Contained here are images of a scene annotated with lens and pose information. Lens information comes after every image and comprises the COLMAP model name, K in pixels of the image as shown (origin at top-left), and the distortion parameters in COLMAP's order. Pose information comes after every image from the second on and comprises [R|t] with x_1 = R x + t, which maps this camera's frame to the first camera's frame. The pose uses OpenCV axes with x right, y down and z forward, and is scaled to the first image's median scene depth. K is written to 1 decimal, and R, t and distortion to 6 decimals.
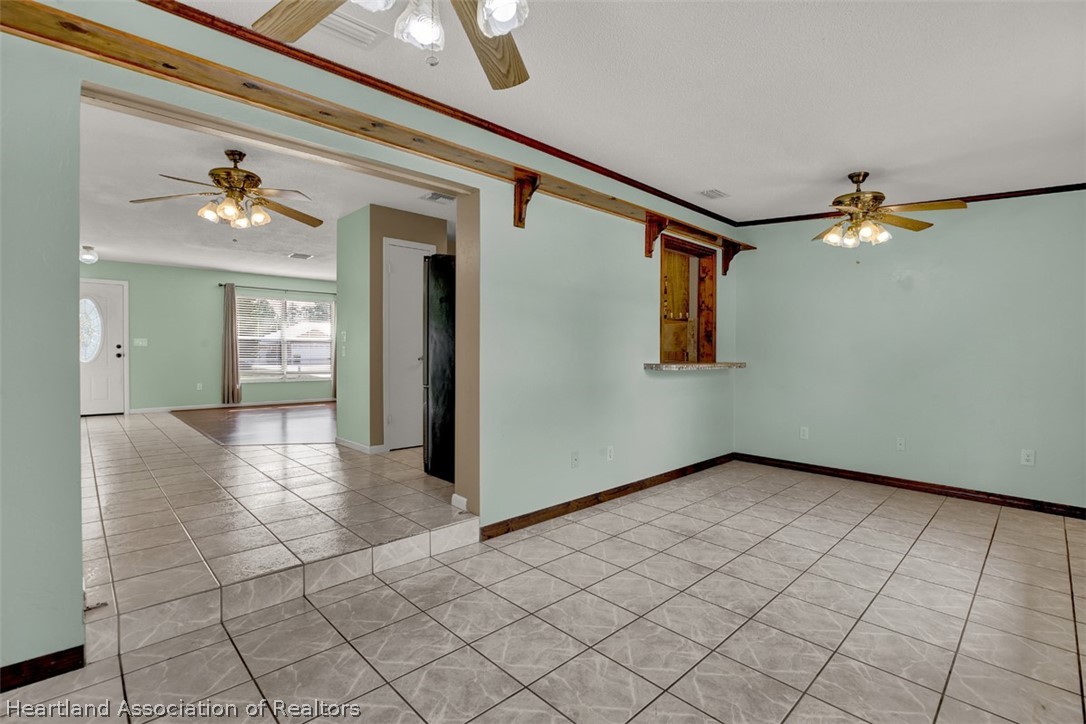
lens RADIAL K [[503.3, 0, 538.5], [0, 503.3, 360.2], [0, 0, 1]] dist [-0.037444, 0.009795]
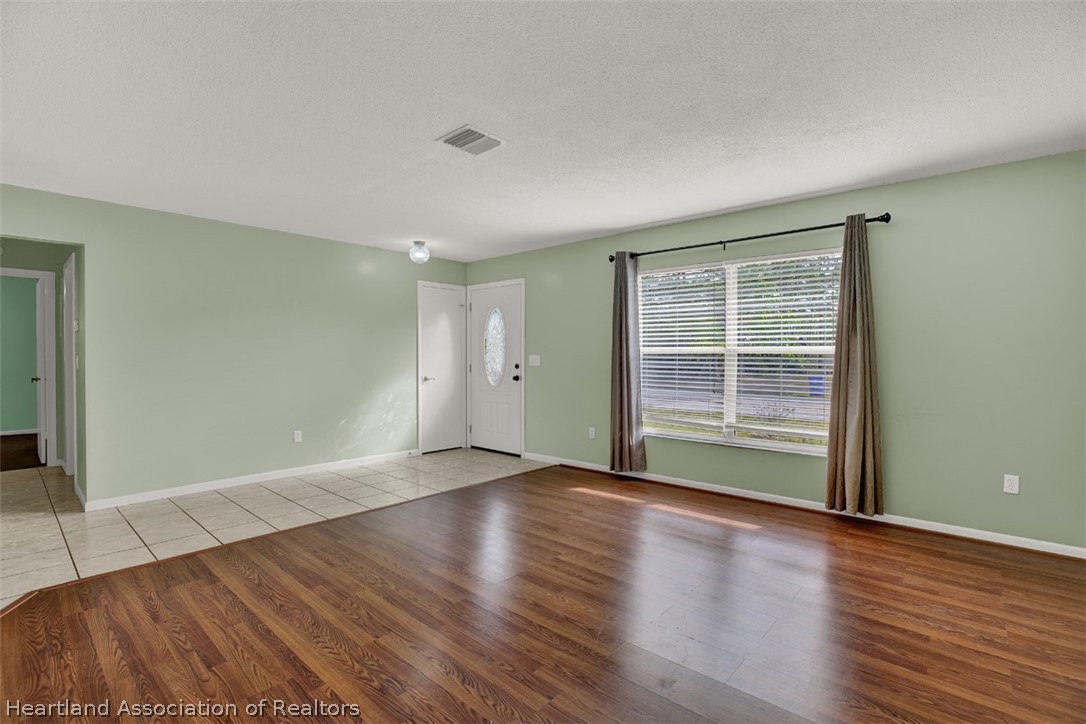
lens RADIAL K [[503.3, 0, 539.0], [0, 503.3, 360.3], [0, 0, 1]] dist [-0.037444, 0.009795]
pose [[0.072664, -0.000283, -0.997356, -0.081590], [-0.017171, 0.999851, -0.001535, -0.035341], [0.997209, 0.017238, 0.072648, 0.952859]]
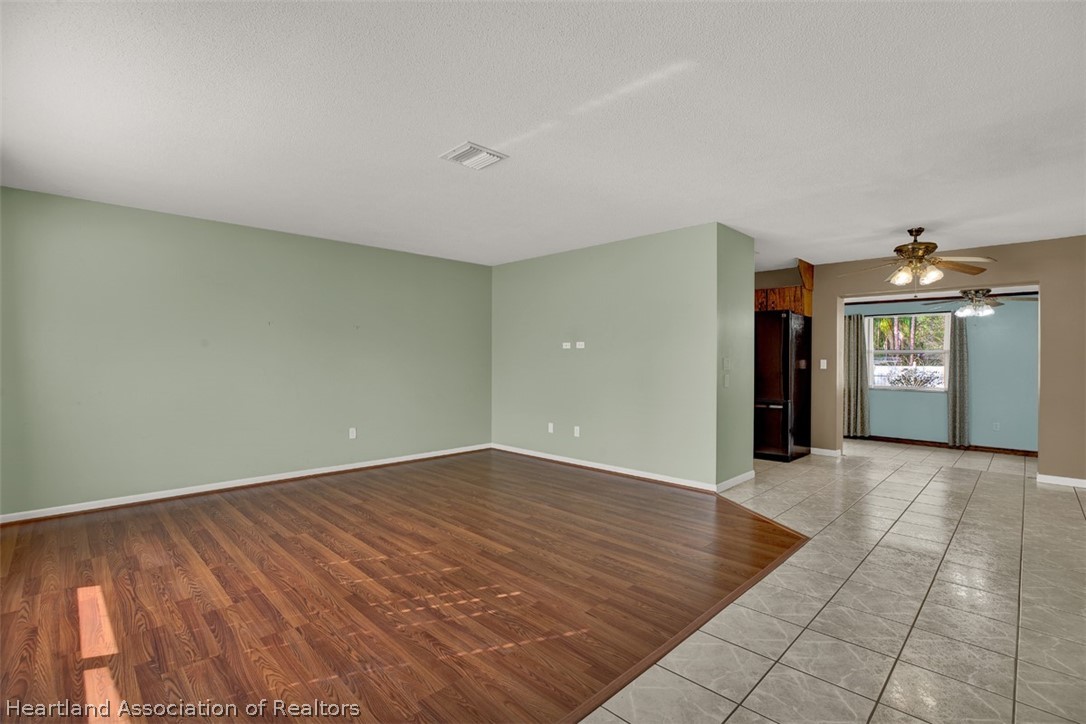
lens RADIAL K [[503.3, 0, 536.7], [0, 503.3, 360.6], [0, 0, 1]] dist [-0.037444, 0.009795]
pose [[-0.010836, -0.013343, 0.999852, -0.822918], [0.015823, 0.999783, 0.013514, -0.040536], [-0.999816, 0.015967, -0.010622, 0.886751]]
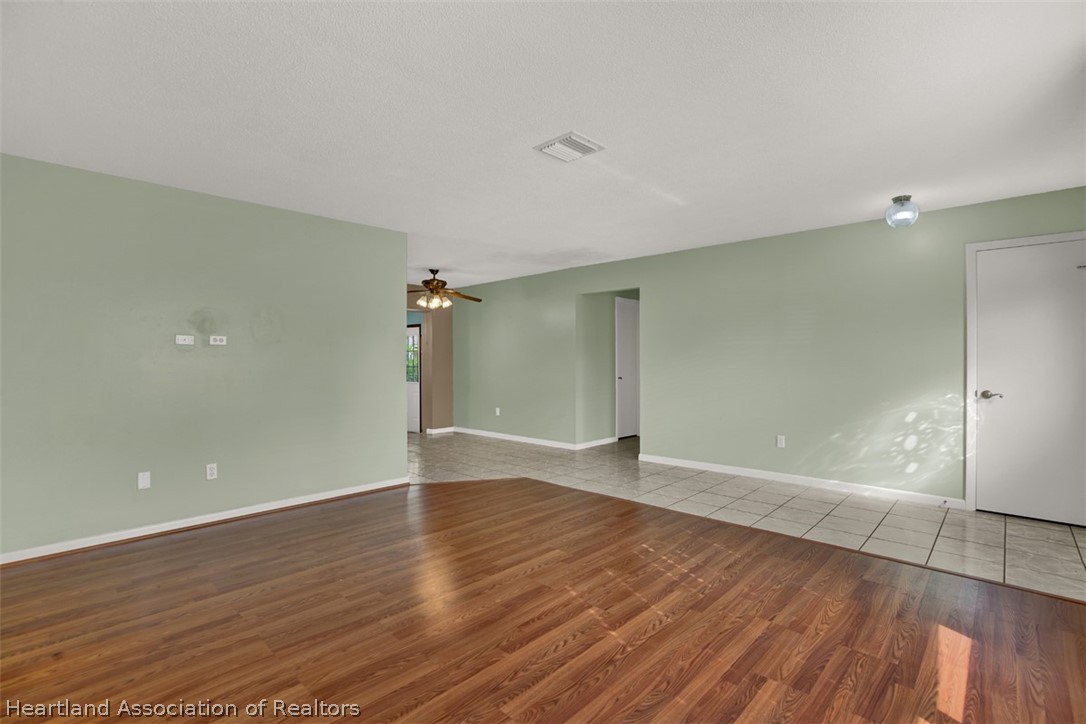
lens RADIAL K [[503.3, 0, 548.0], [0, 503.3, 363.4], [0, 0, 1]] dist [-0.037444, 0.009795]
pose [[-0.998348, -0.007770, -0.056937, -0.405266], [-0.009215, 0.999641, 0.025162, -0.044409], [0.056721, 0.025645, -0.998061, 1.291459]]
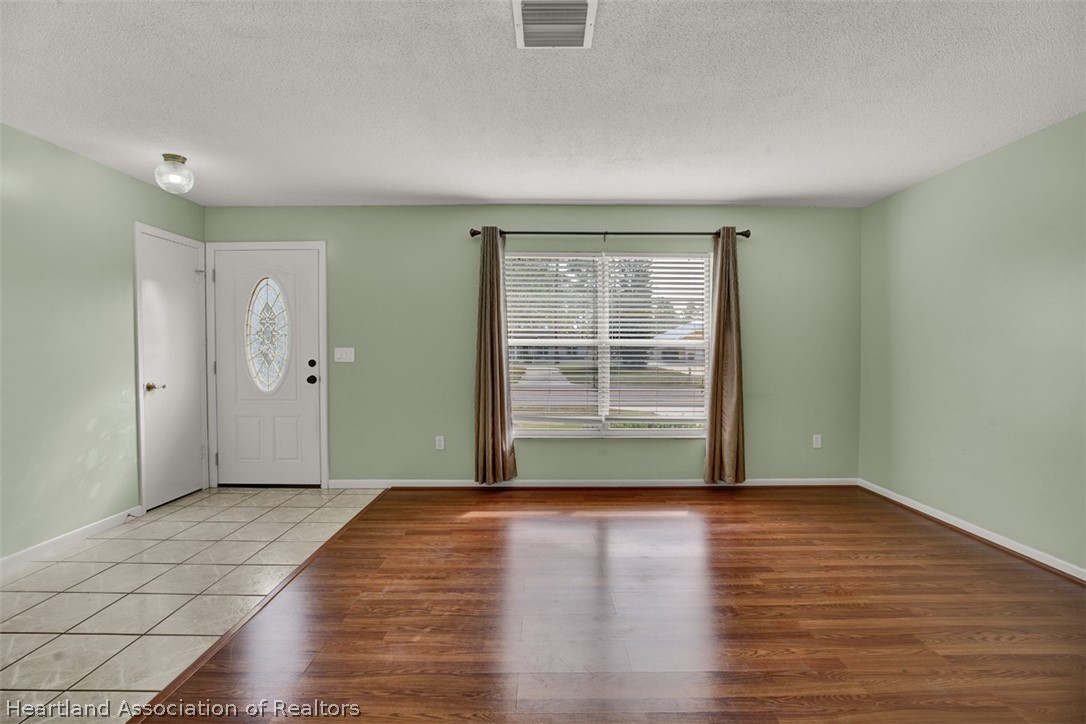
lens RADIAL K [[503.3, 0, 541.2], [0, 503.3, 359.1], [0, 0, 1]] dist [-0.037444, 0.009795]
pose [[0.724052, 0.004908, -0.689728, -0.282984], [-0.004870, 0.999986, 0.002004, -0.033773], [0.689728, 0.001908, 0.724066, 0.755686]]
